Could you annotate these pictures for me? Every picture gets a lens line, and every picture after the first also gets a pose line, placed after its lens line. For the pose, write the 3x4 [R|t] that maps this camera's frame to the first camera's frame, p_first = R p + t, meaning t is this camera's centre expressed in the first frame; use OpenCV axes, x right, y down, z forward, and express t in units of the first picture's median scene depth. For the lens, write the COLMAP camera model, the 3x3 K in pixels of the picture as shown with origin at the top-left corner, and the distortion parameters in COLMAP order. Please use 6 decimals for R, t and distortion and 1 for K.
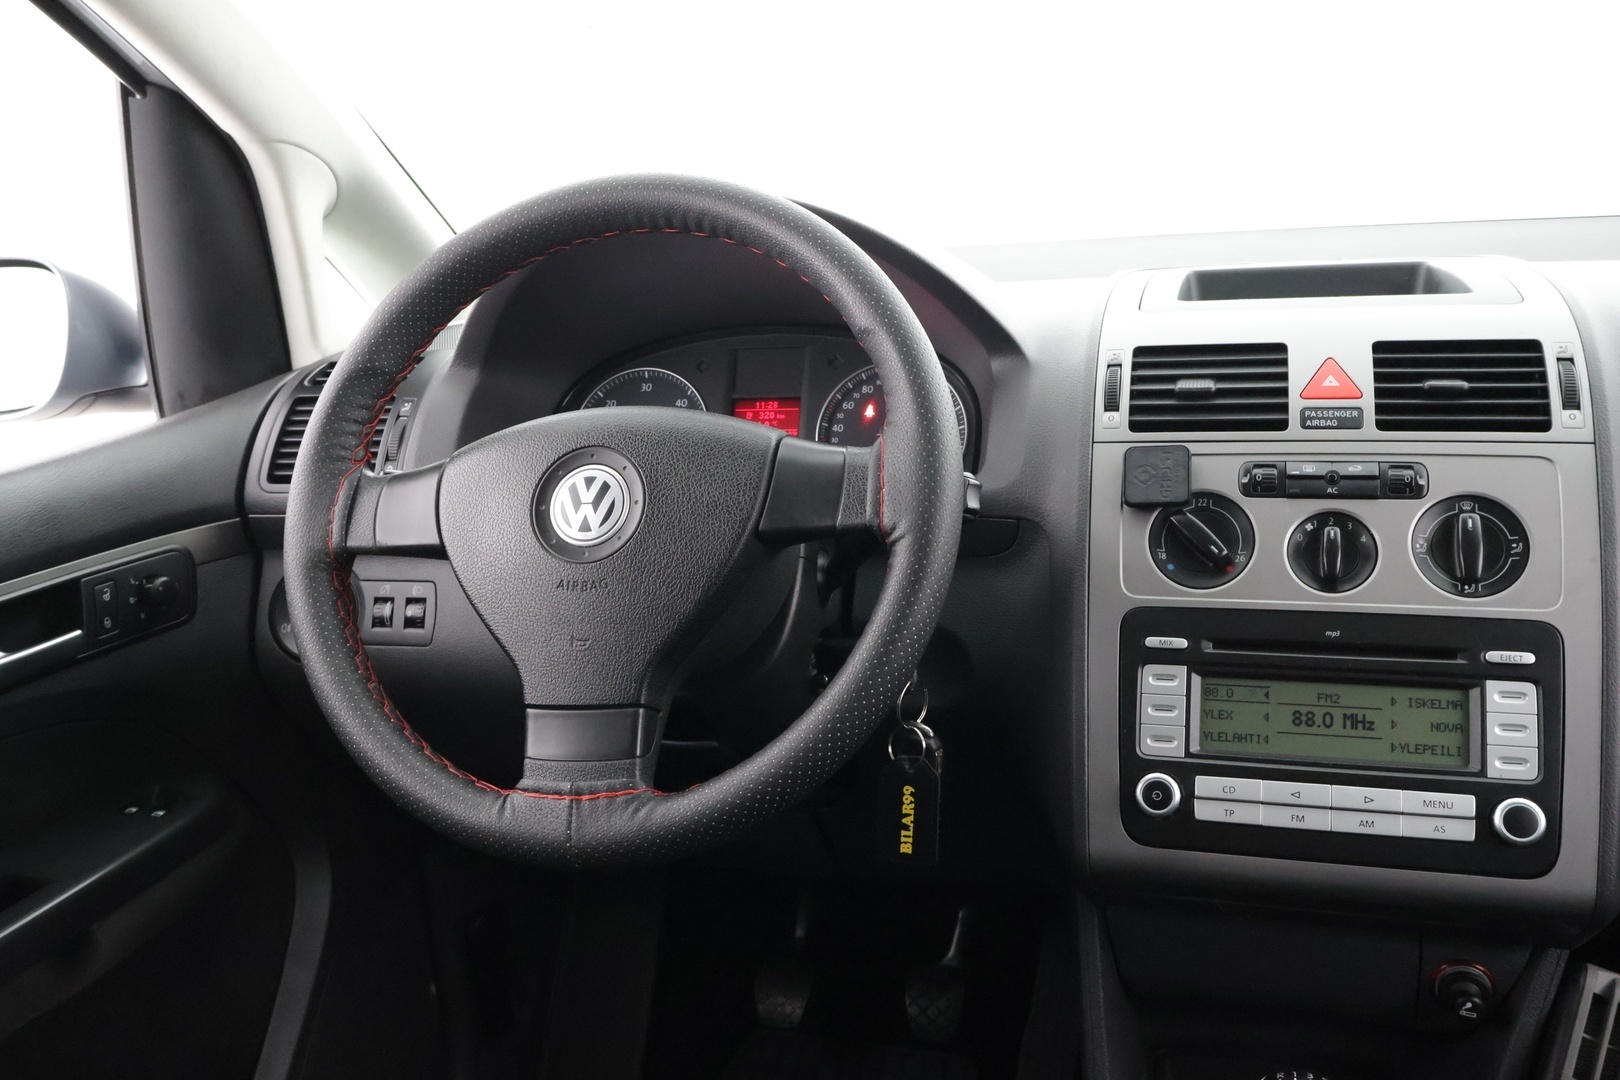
lens RADIAL K [[1345.6, 0, 804.6], [0, 1345.6, 541.6], [0, 0, 1]] dist [-0.010551, 0.015341]
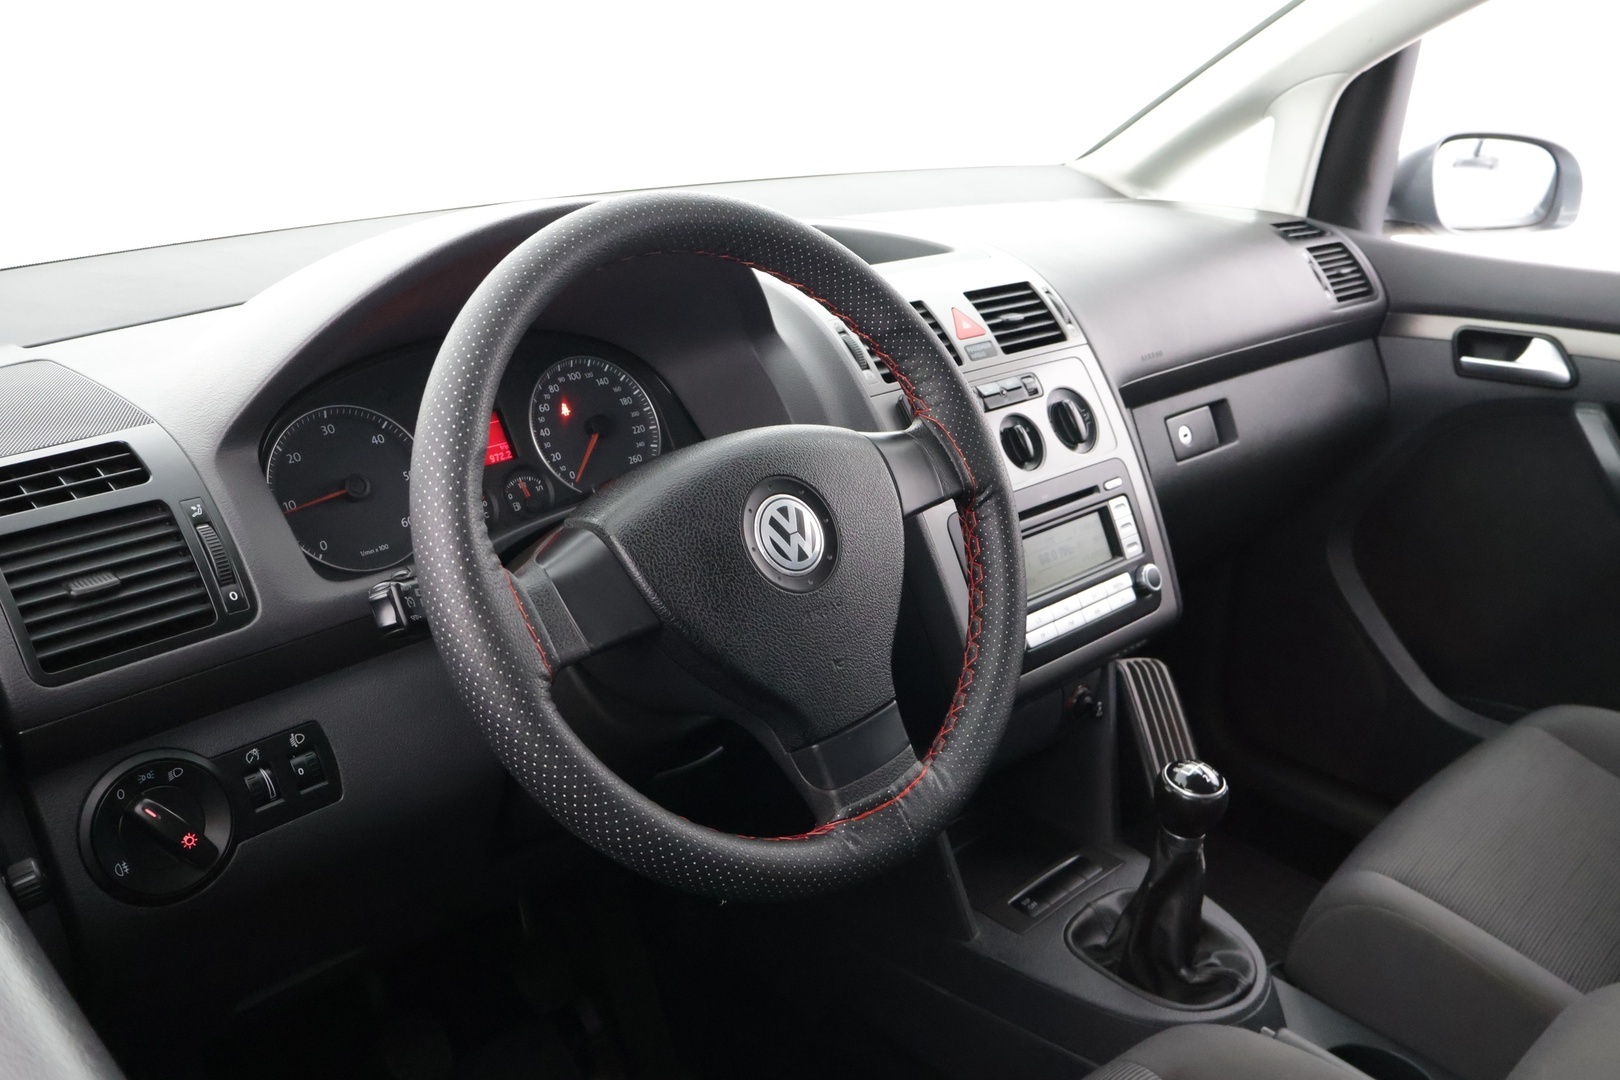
lens RADIAL K [[1345.6, 0, 804.6], [0, 1345.6, 541.6], [0, 0, 1]] dist [-0.010551, 0.015341]
pose [[0.506848, -0.251063, 0.824665, -0.924999], [0.200318, 0.964764, 0.170597, -0.179867], [-0.838438, 0.078729, 0.539281, 0.425982]]
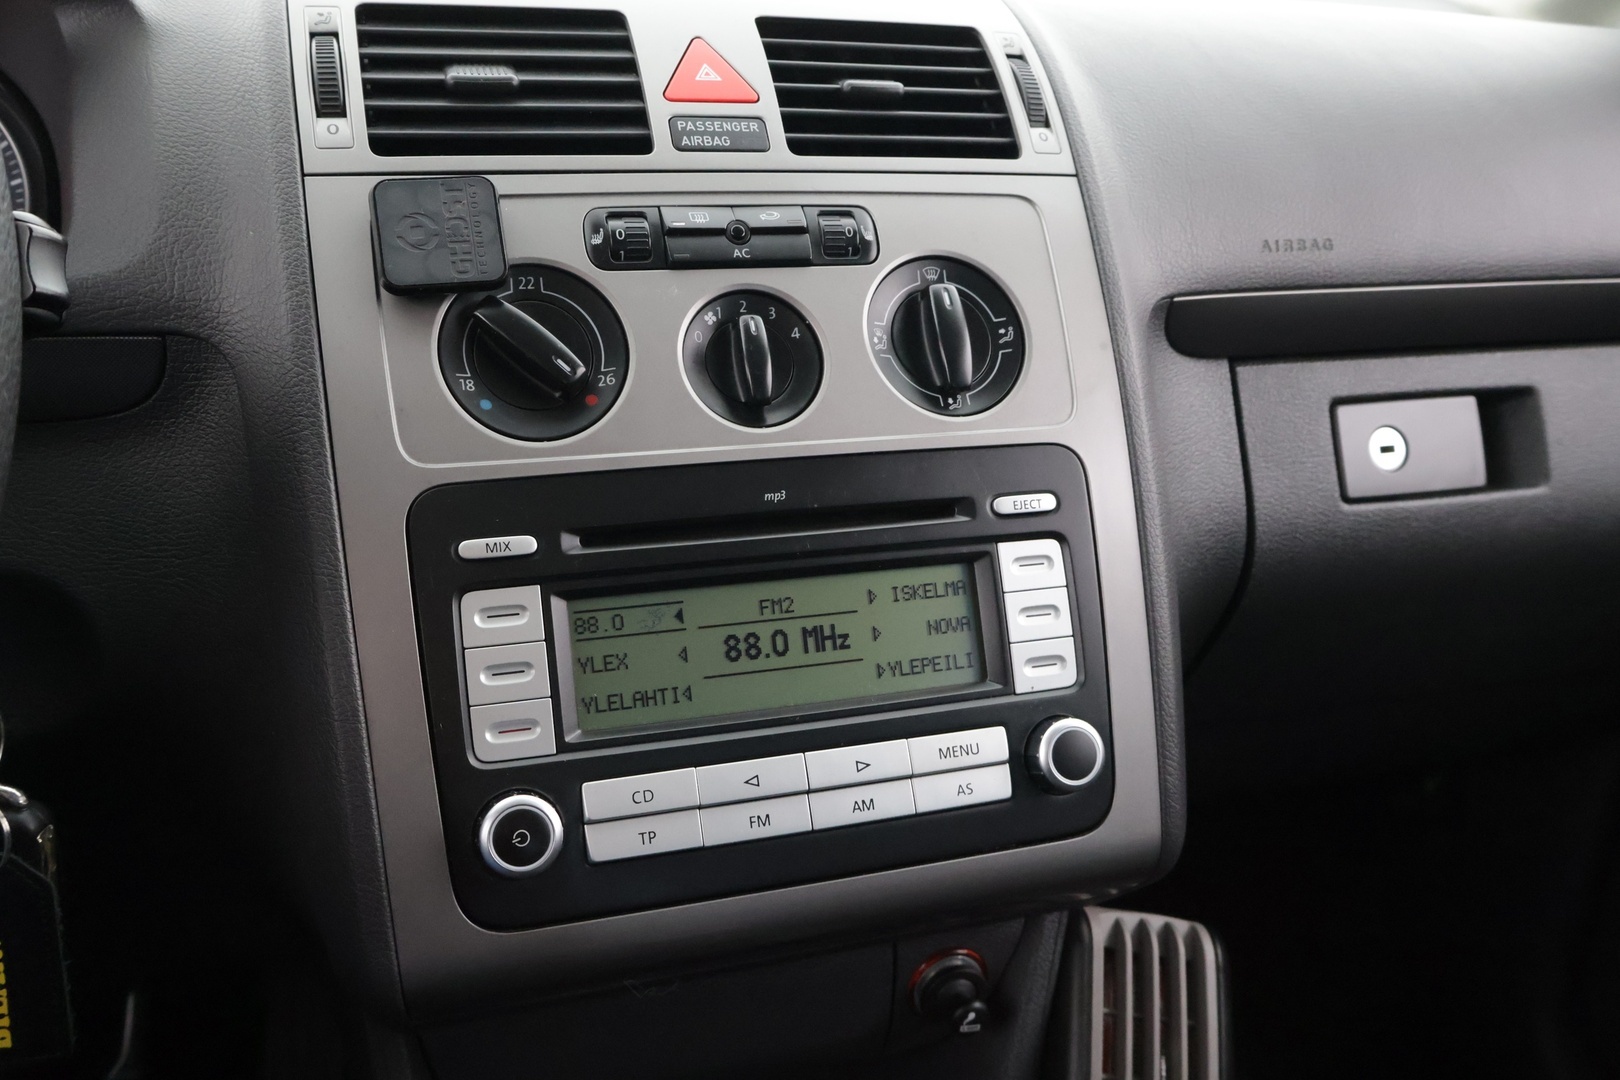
lens RADIAL K [[1345.6, 0, 804.6], [0, 1345.6, 541.6], [0, 0, 1]] dist [-0.010551, 0.015341]
pose [[0.813455, -0.124709, 0.568101, 0.066567], [0.073536, 0.990957, 0.112239, 0.022630], [-0.576961, -0.049526, 0.815269, 0.501007]]
